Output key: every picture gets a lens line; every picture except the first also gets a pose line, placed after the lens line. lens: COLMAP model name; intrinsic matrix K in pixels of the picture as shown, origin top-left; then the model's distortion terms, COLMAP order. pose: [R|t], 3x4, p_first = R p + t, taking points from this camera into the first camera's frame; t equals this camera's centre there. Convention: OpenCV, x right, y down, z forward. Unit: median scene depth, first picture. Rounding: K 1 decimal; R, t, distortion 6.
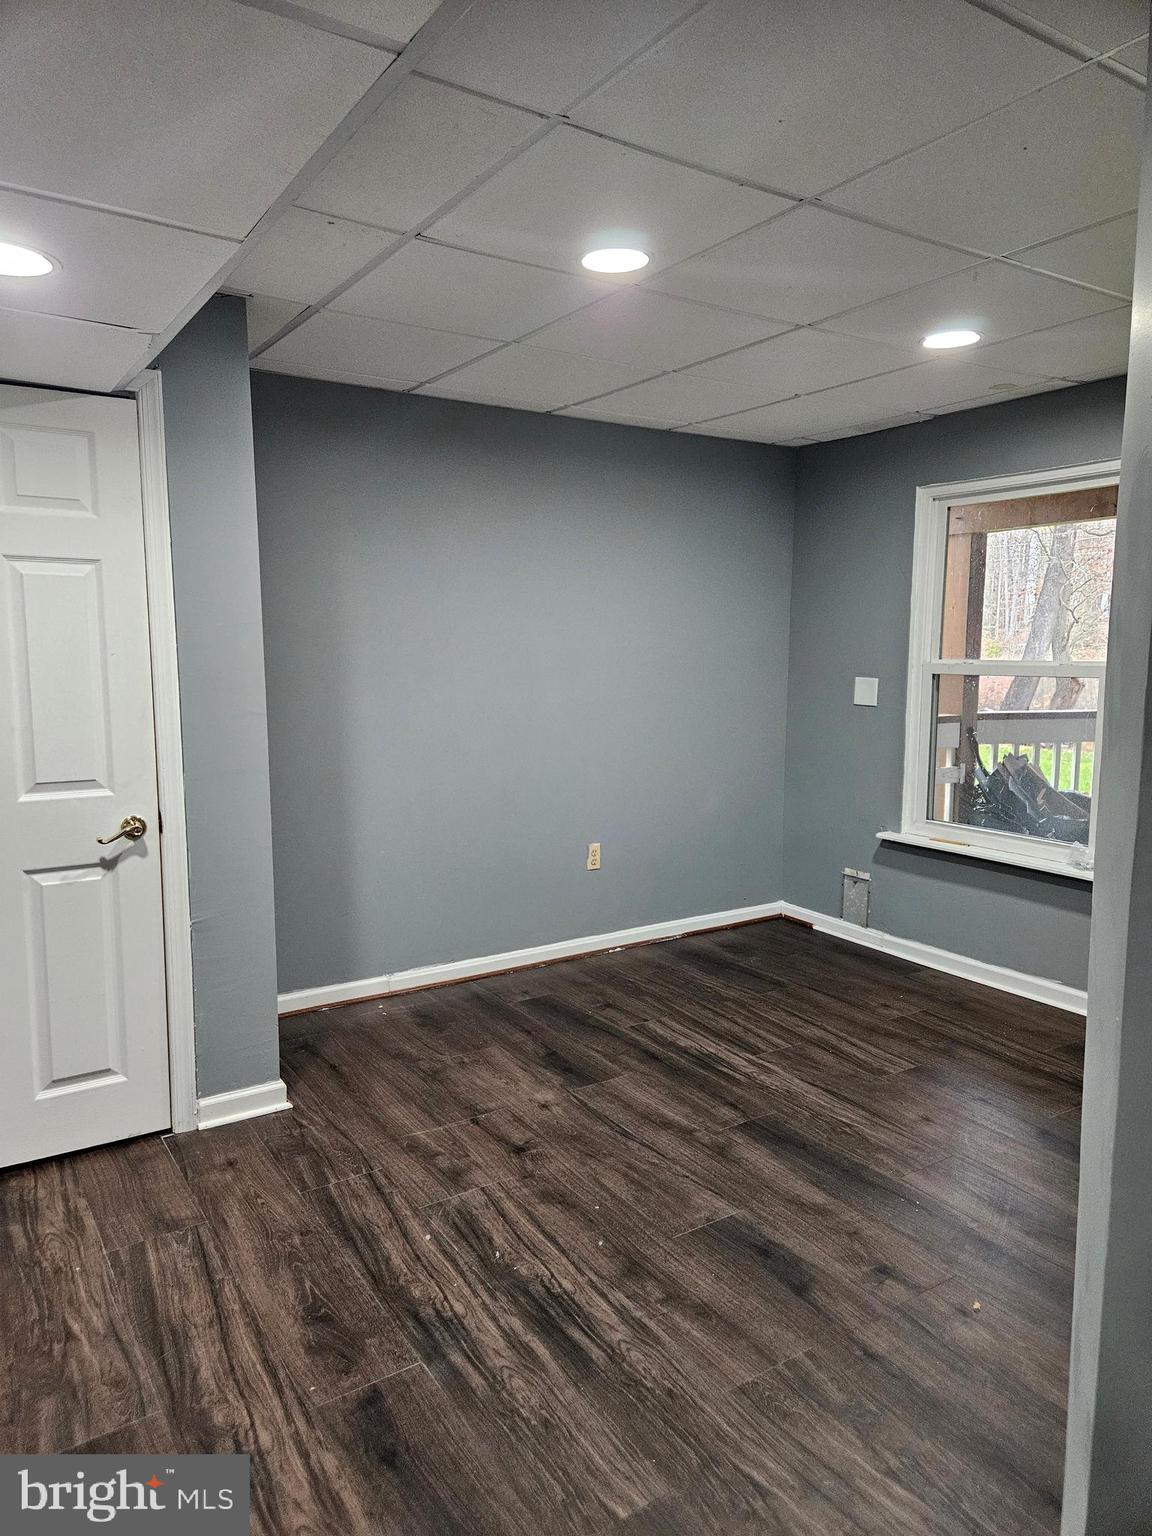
lens RADIAL K [[1024.1, 0, 573.2], [0, 1024.1, 770.4], [0, 0, 1]] dist [0.011216, 0.001469]
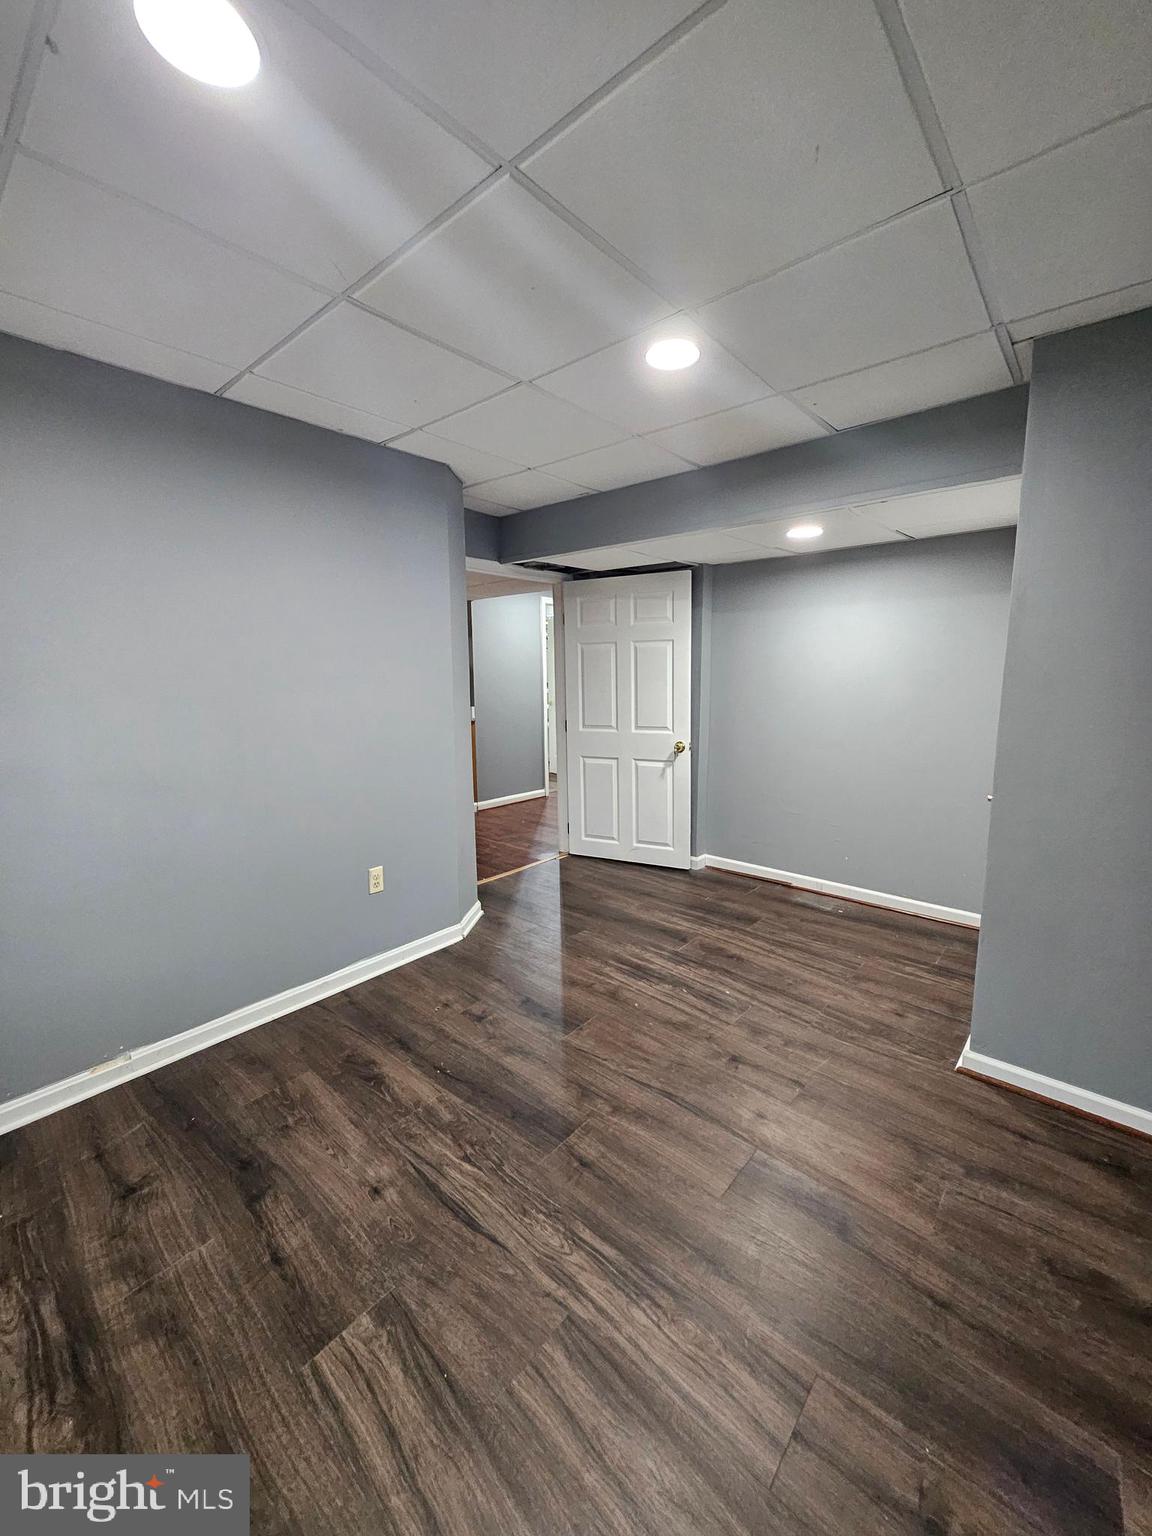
lens RADIAL K [[611.4, 0, 583.8], [0, 611.4, 766.0], [0, 0, 1]] dist [0.002213, 0.000599]
pose [[-0.964842, 0.043586, -0.259190, 0.347891], [-0.031423, 0.959951, 0.278399, -0.211080], [0.260944, 0.276756, -0.924832, 1.731394]]
